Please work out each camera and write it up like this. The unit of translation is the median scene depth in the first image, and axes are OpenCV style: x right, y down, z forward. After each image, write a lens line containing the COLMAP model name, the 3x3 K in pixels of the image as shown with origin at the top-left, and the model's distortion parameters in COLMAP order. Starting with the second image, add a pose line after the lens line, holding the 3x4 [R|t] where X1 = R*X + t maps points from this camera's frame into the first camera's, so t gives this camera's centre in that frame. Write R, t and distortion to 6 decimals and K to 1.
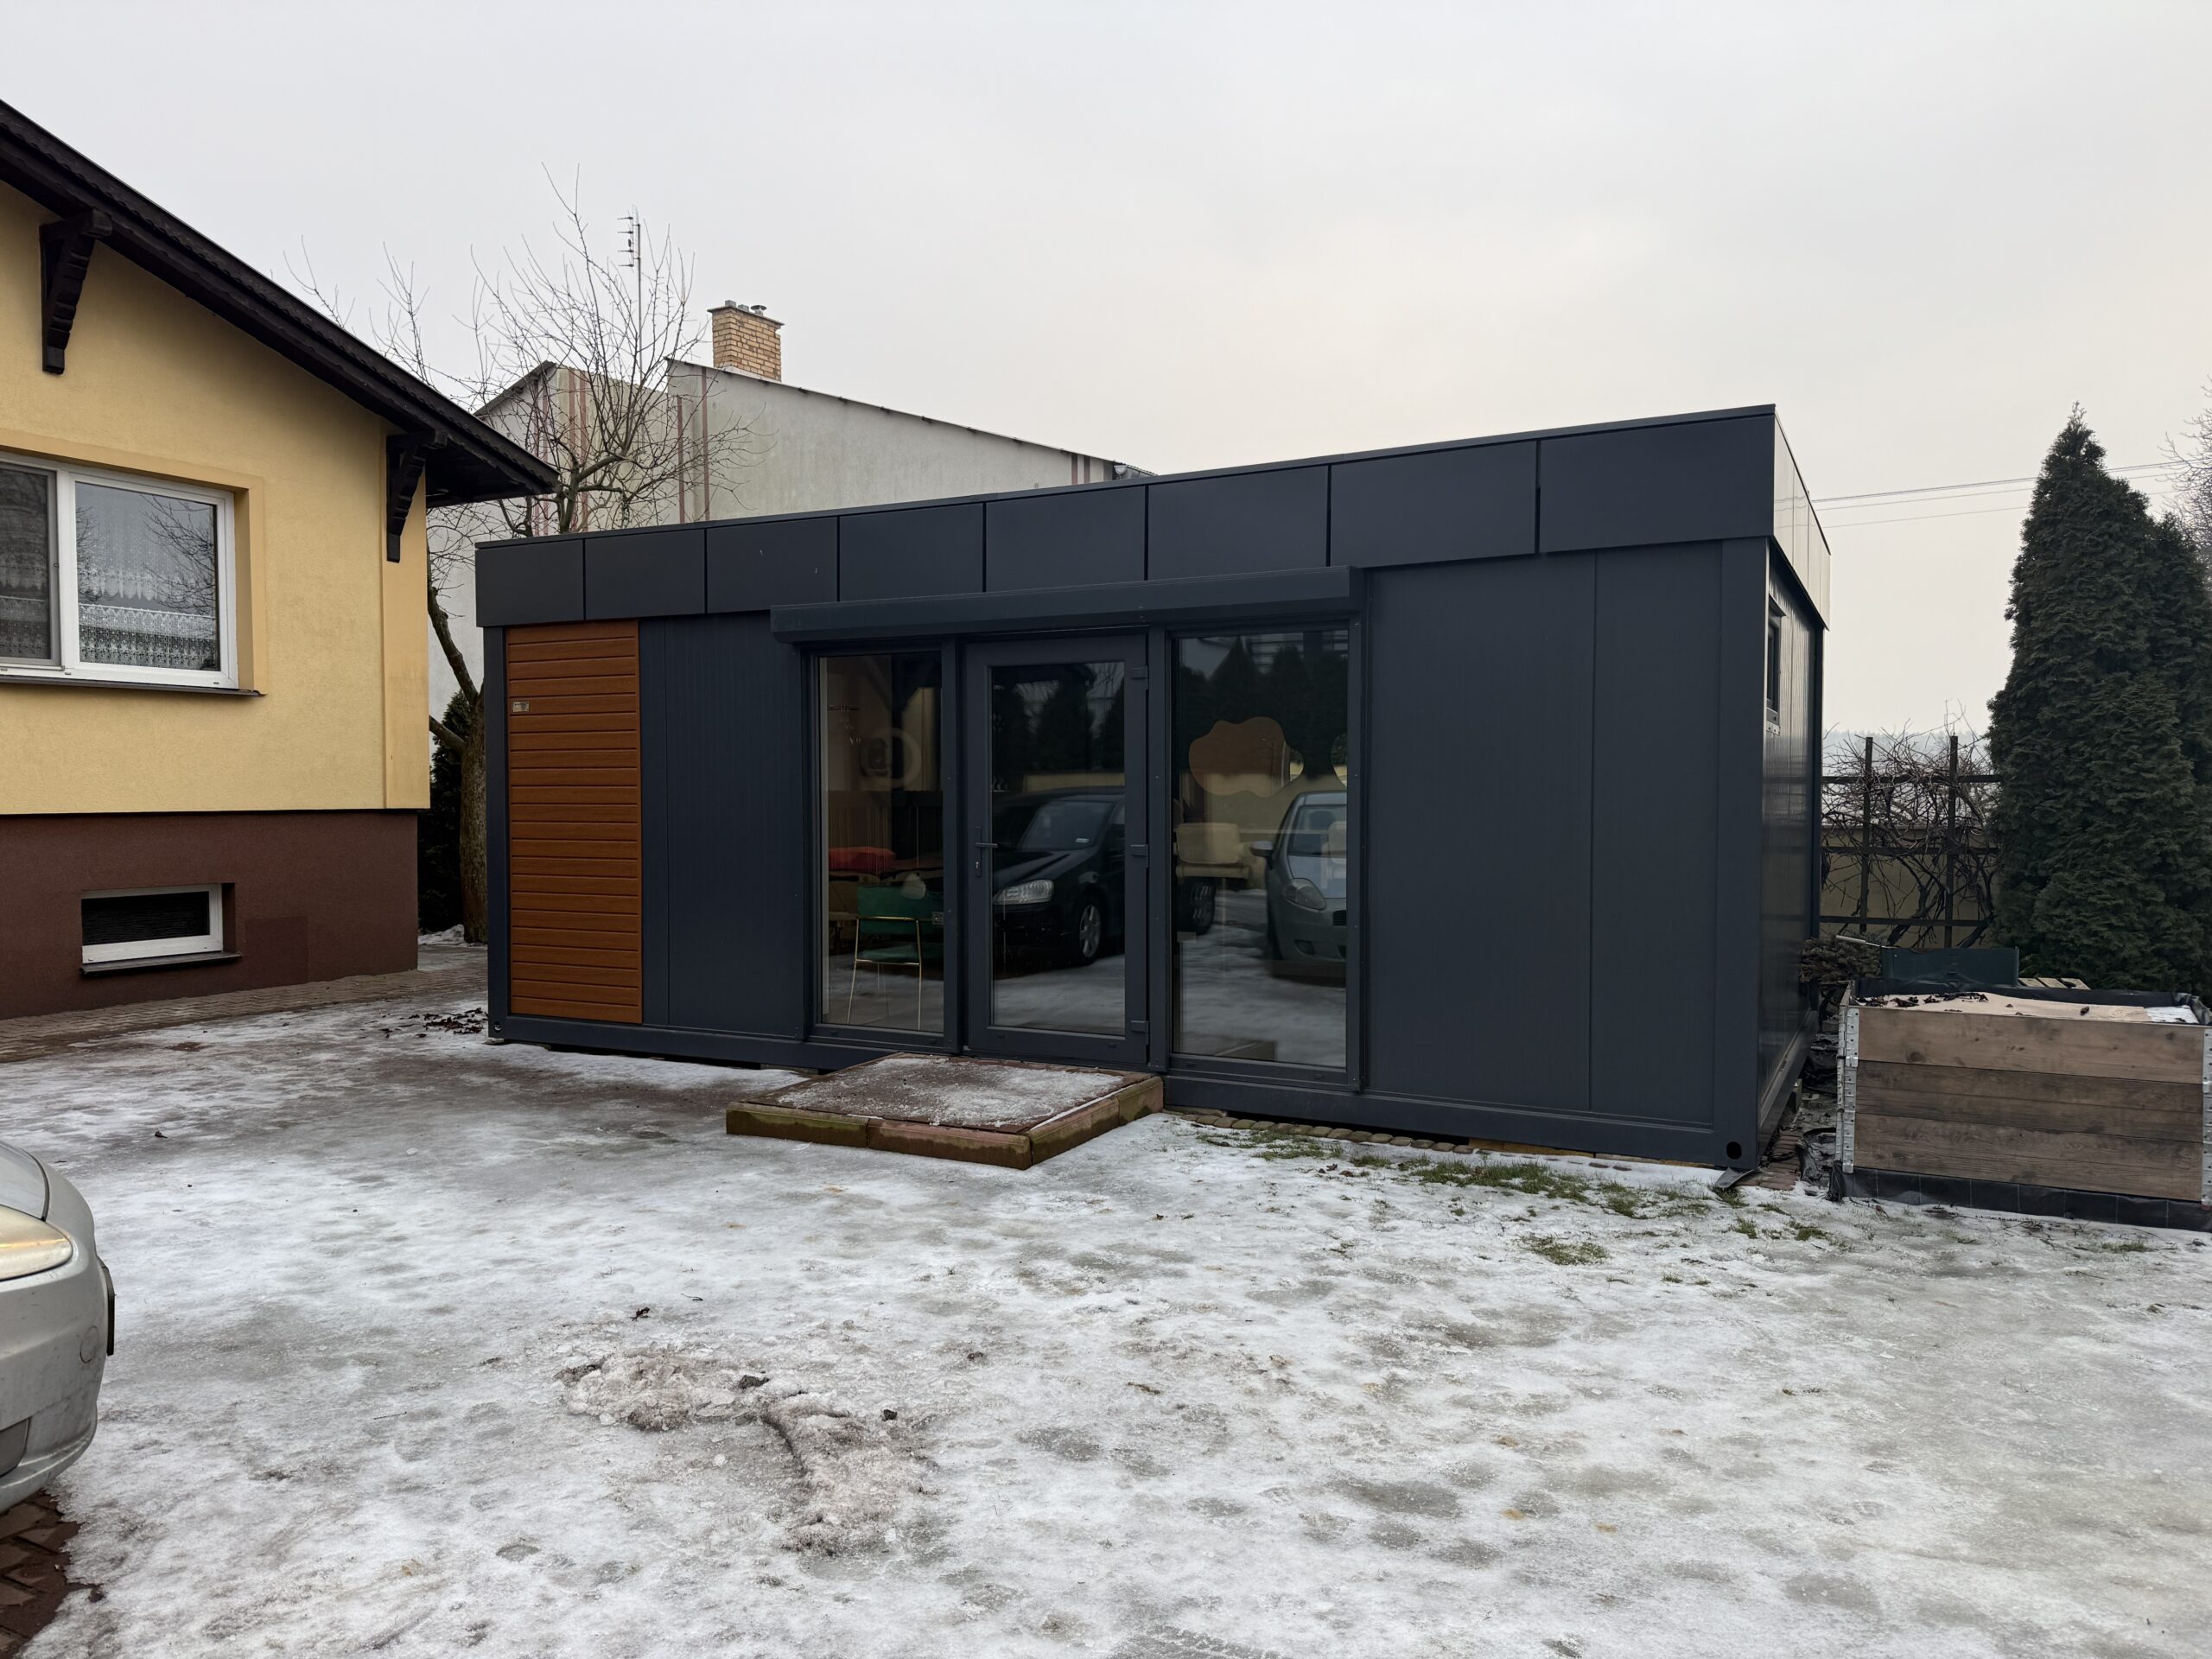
lens RADIAL K [[1539.4, 0, 1106.0], [0, 1539.4, 829.5], [0, 0, 1]] dist [0.086715, -0.038457]
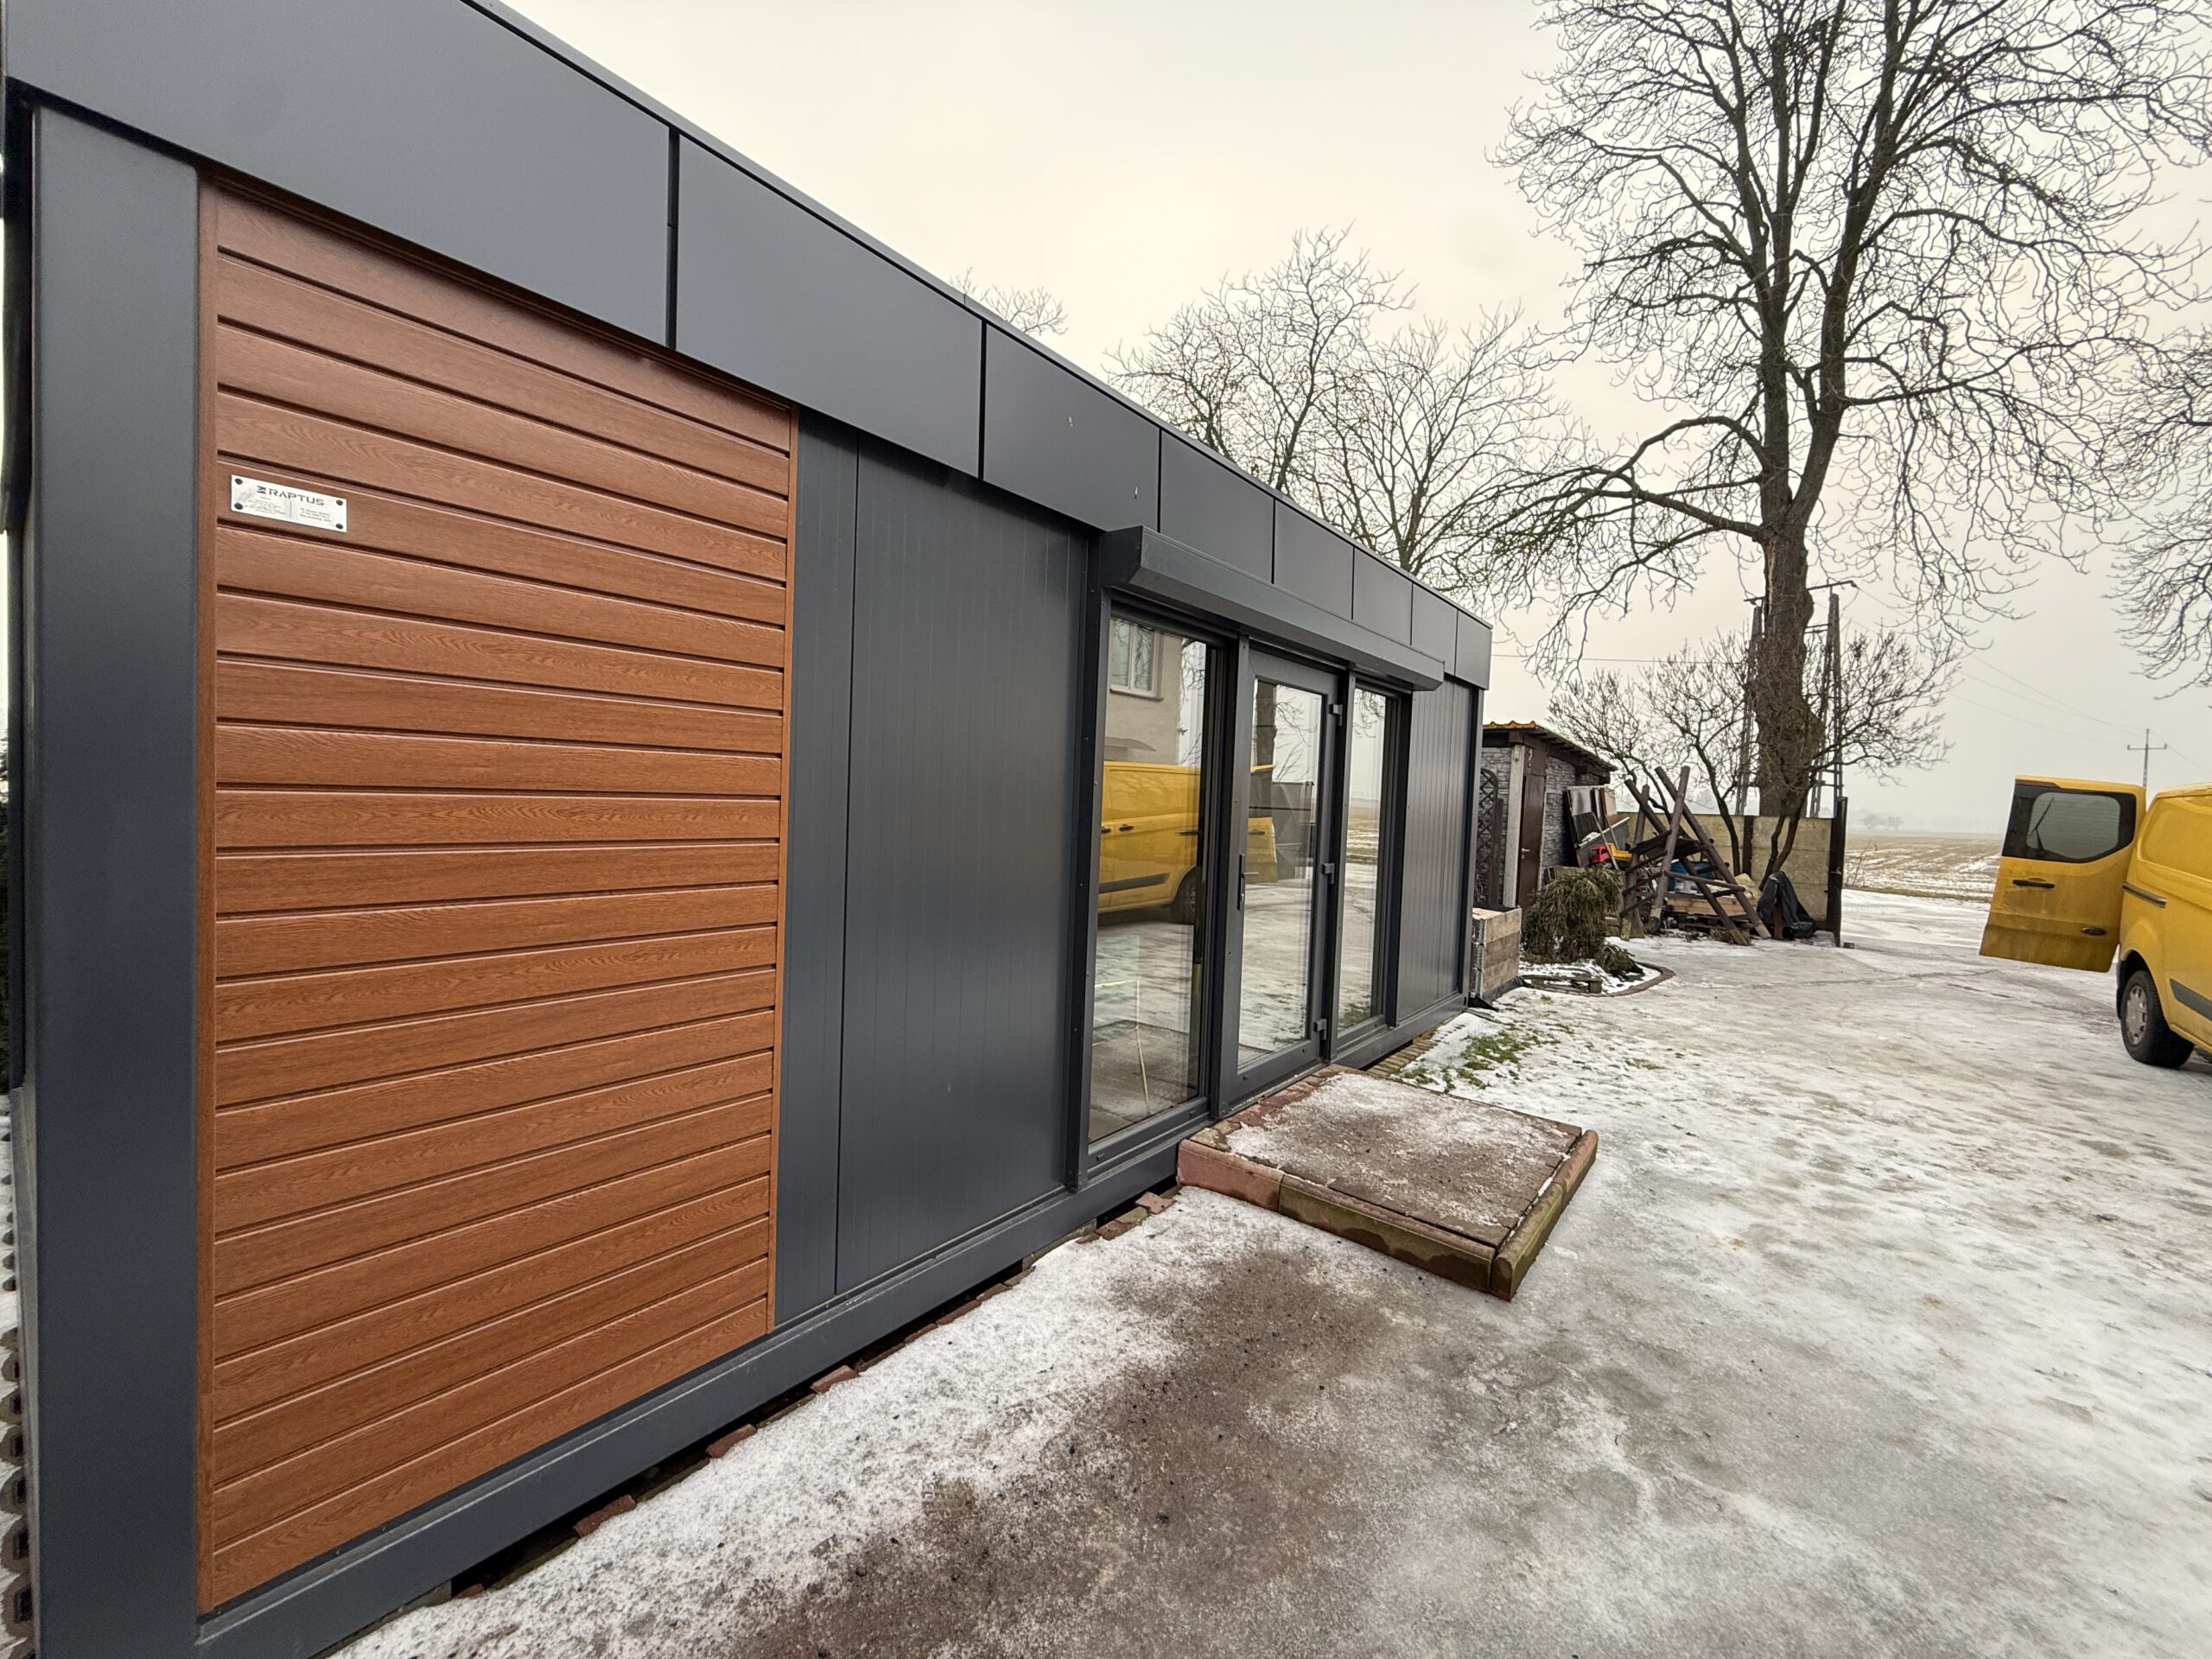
lens RADIAL K [[875.6, 0, 1107.0], [0, 875.6, 819.6], [0, 0, 1]] dist [-0.001156, -0.000015]
pose [[0.183593, -0.020764, 0.982783, -0.834456], [-0.015655, 0.999588, 0.024044, -0.047203], [-0.982878, -0.019800, 0.183192, 1.367808]]
